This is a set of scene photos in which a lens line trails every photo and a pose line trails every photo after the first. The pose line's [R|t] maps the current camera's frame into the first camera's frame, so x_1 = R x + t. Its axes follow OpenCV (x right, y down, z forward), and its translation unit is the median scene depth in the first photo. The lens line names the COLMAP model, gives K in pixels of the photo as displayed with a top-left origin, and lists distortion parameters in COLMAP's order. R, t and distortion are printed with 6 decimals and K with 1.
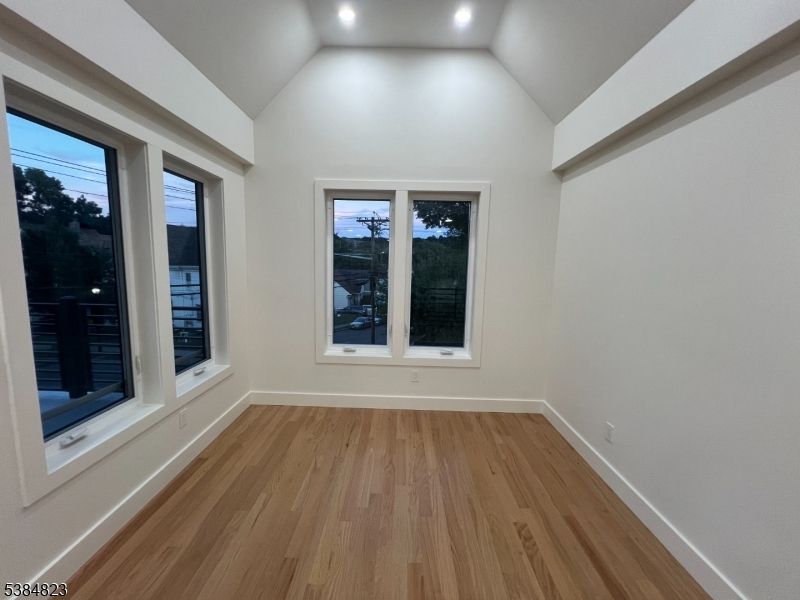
lens RADIAL K [[318.6, 0, 398.6], [0, 318.6, 301.3], [0, 0, 1]] dist [-0.000679, -0.000043]
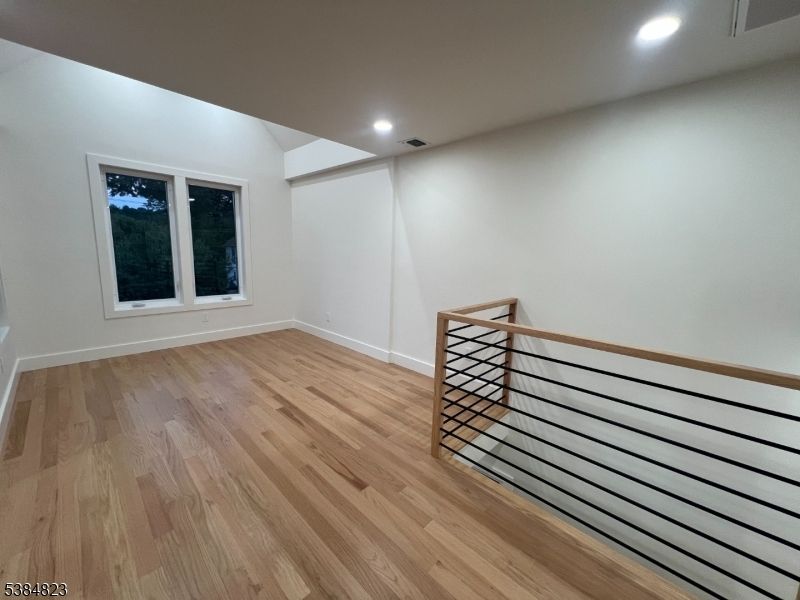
lens RADIAL K [[318.6, 0, 398.6], [0, 318.6, 301.3], [0, 0, 1]] dist [-0.000679, -0.000043]
pose [[0.679810, -0.118112, 0.723815, -0.365556], [0.074459, 0.992962, 0.092099, 0.105193], [-0.729599, -0.008715, 0.683820, -0.533399]]
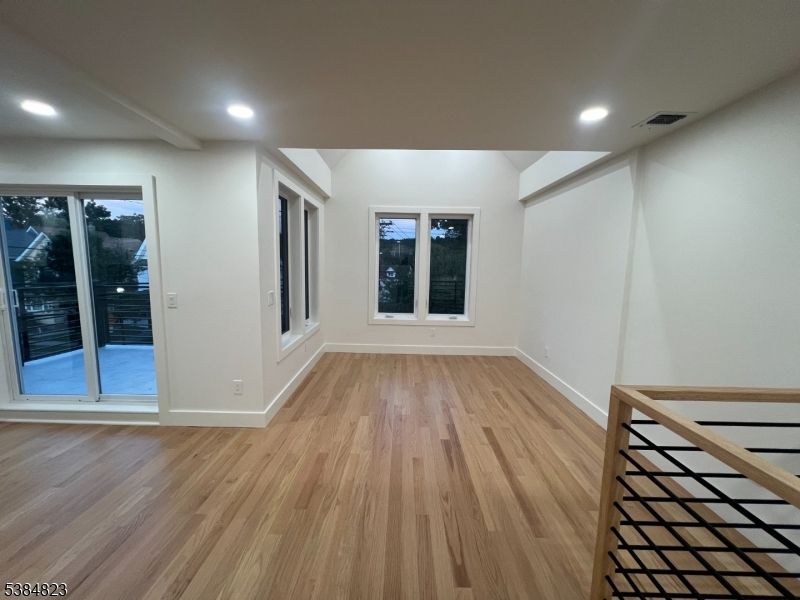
lens RADIAL K [[318.6, 0, 398.6], [0, 318.6, 301.3], [0, 0, 1]] dist [-0.000679, -0.000043]
pose [[0.999952, -0.005895, 0.007852, -0.125723], [0.005916, 0.999979, -0.002556, 0.087956], [-0.007837, 0.002602, 0.999966, -0.546147]]
